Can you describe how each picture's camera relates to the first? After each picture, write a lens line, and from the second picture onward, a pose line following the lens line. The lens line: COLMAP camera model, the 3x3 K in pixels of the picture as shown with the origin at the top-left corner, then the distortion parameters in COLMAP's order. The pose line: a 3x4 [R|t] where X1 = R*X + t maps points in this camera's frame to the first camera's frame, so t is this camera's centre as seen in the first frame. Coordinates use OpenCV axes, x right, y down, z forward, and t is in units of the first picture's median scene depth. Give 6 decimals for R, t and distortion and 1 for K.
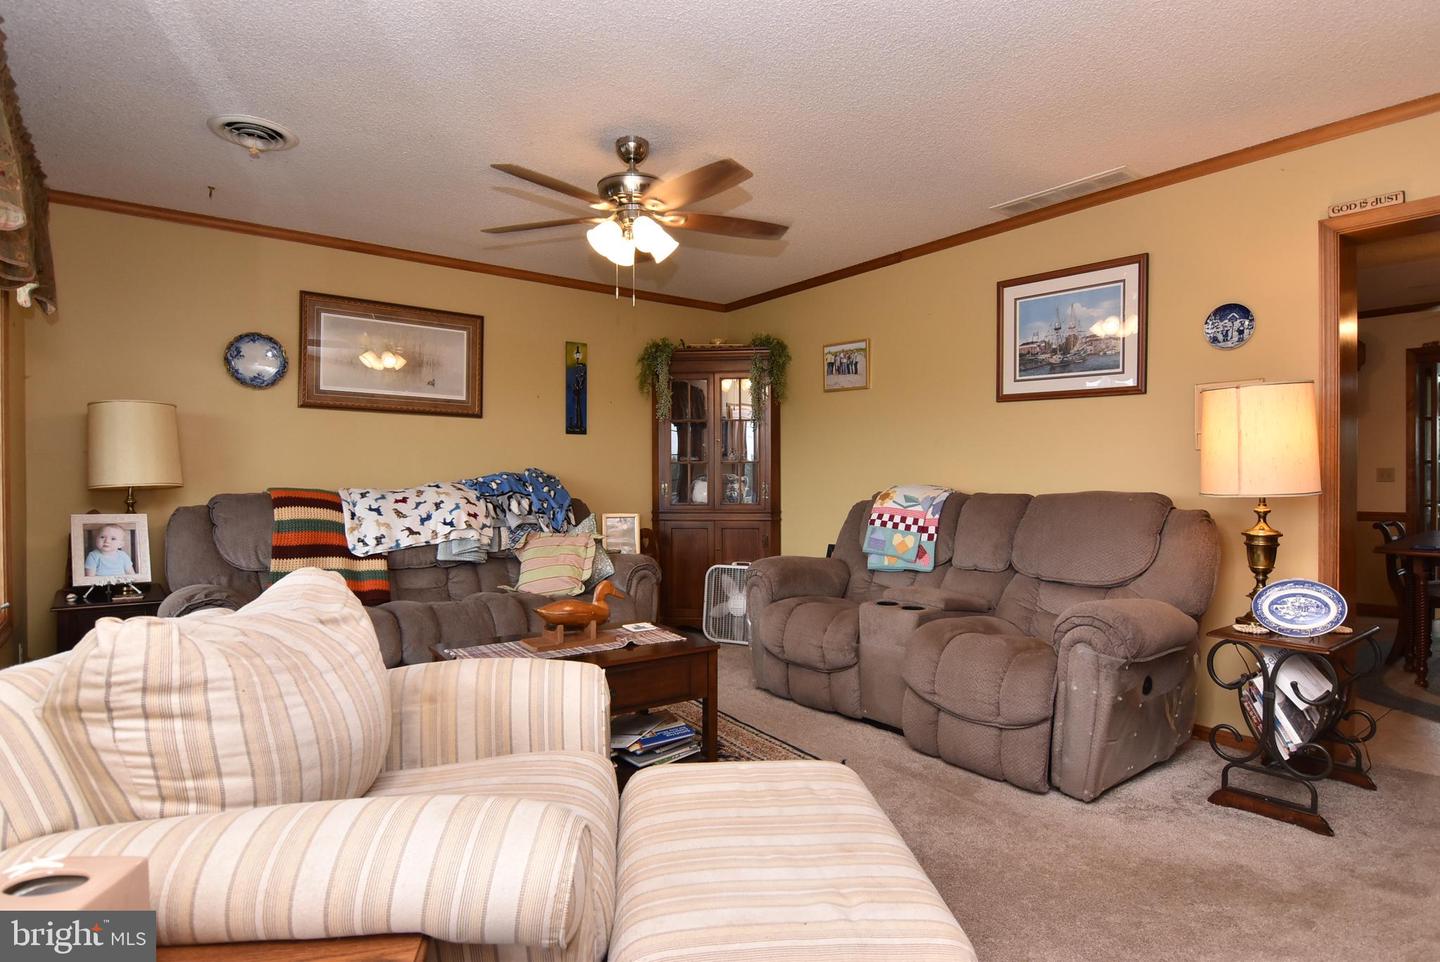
lens RADIAL K [[765.9, 0, 723.7], [0, 765.9, 480.0], [0, 0, 1]] dist [0.006406, -0.020578]
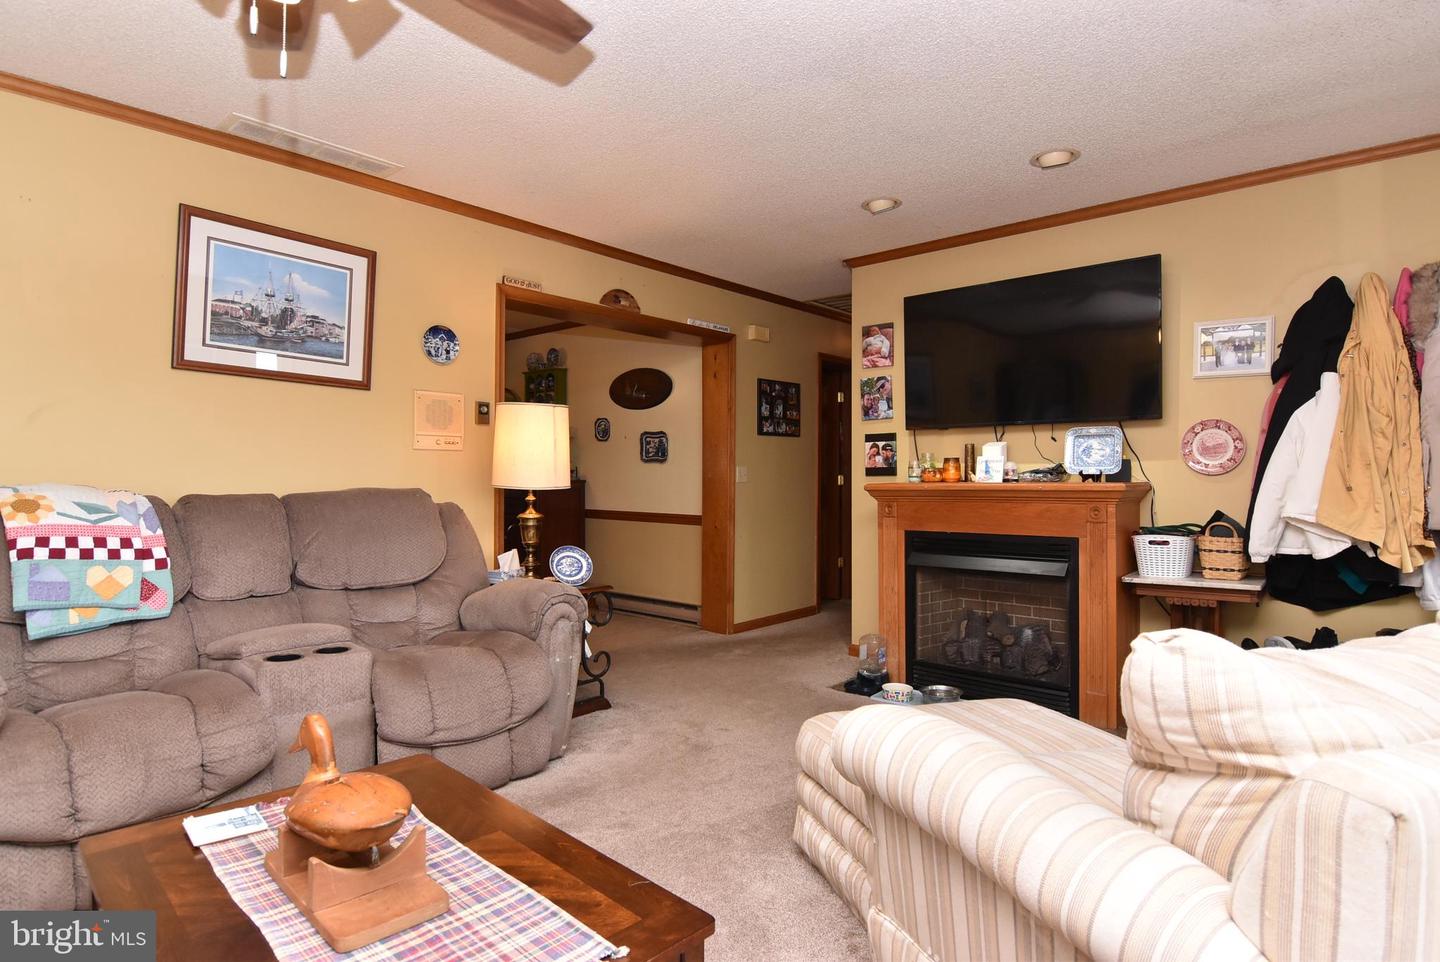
lens RADIAL K [[765.9, 0, 723.7], [0, 765.9, 480.0], [0, 0, 1]] dist [0.006406, -0.020578]
pose [[-0.201413, -0.002816, 0.979502, -0.474023], [0.003199, 0.999989, 0.003532, 0.002305], [-0.979501, 0.003845, -0.201402, 0.674240]]
